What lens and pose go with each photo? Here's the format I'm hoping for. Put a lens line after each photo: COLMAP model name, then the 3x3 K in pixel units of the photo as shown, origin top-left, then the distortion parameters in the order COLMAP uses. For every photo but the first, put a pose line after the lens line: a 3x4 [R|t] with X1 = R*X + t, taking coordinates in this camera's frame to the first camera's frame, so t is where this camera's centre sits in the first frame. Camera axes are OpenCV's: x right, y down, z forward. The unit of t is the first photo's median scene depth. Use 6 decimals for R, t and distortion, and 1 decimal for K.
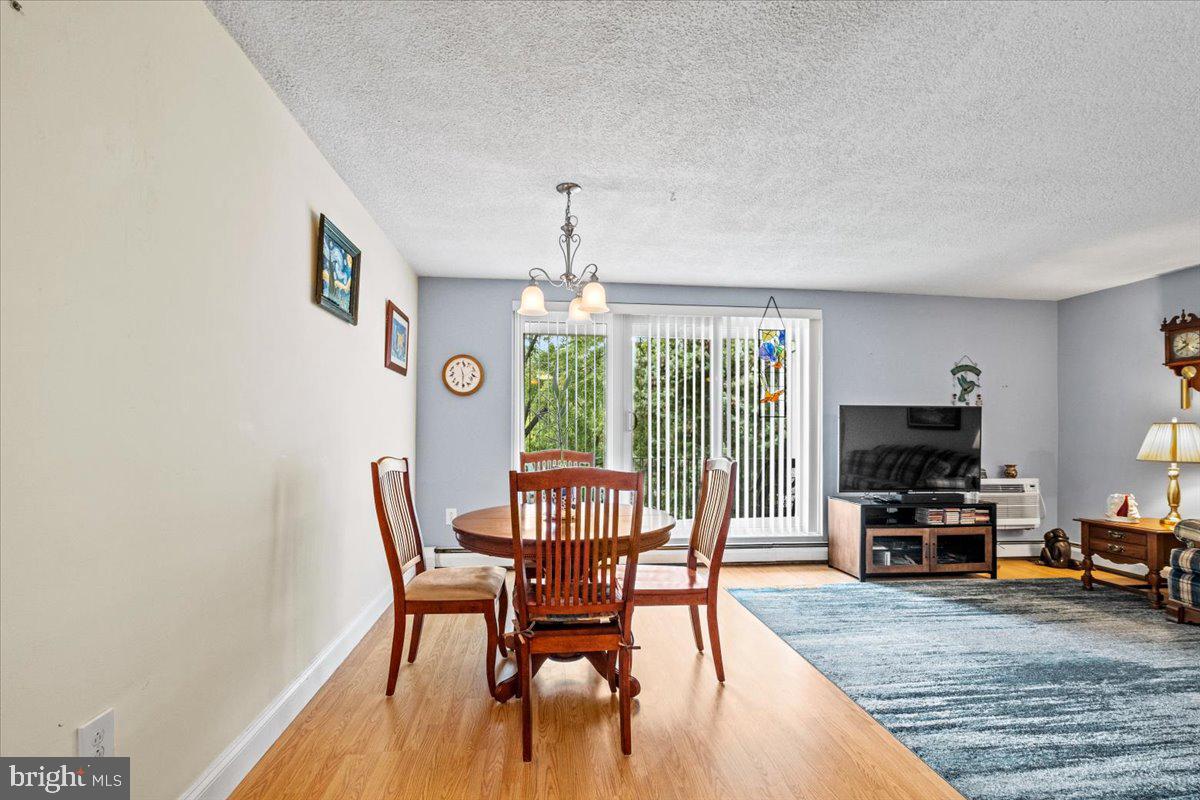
lens RADIAL K [[553.7, 0, 589.8], [0, 553.7, 426.5], [0, 0, 1]] dist [-0.002559, -0.000153]
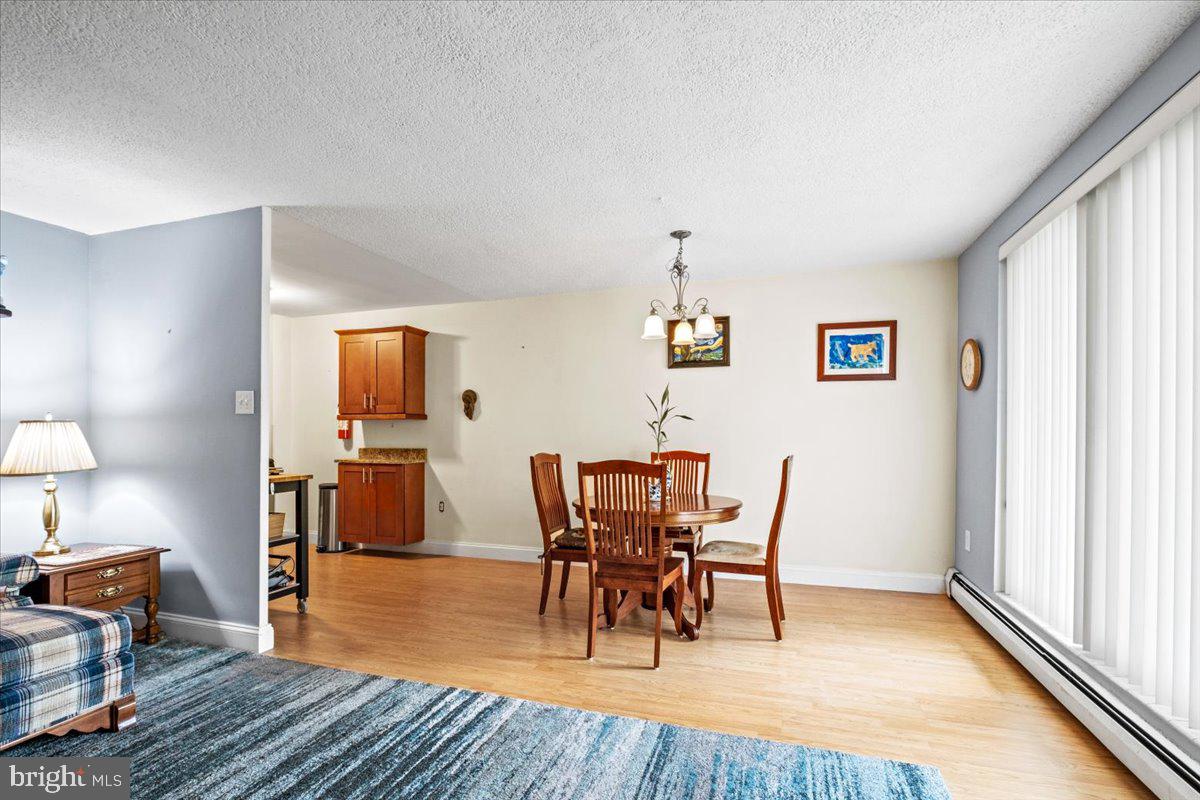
lens RADIAL K [[553.7, 0, 602.8], [0, 553.7, 426.3], [0, 0, 1]] dist [-0.002559, -0.000153]
pose [[-0.421350, -0.015974, -0.906757, 1.095821], [0.005472, 0.999782, -0.020156, 0.013083], [0.906881, -0.013455, -0.421171, 1.317254]]
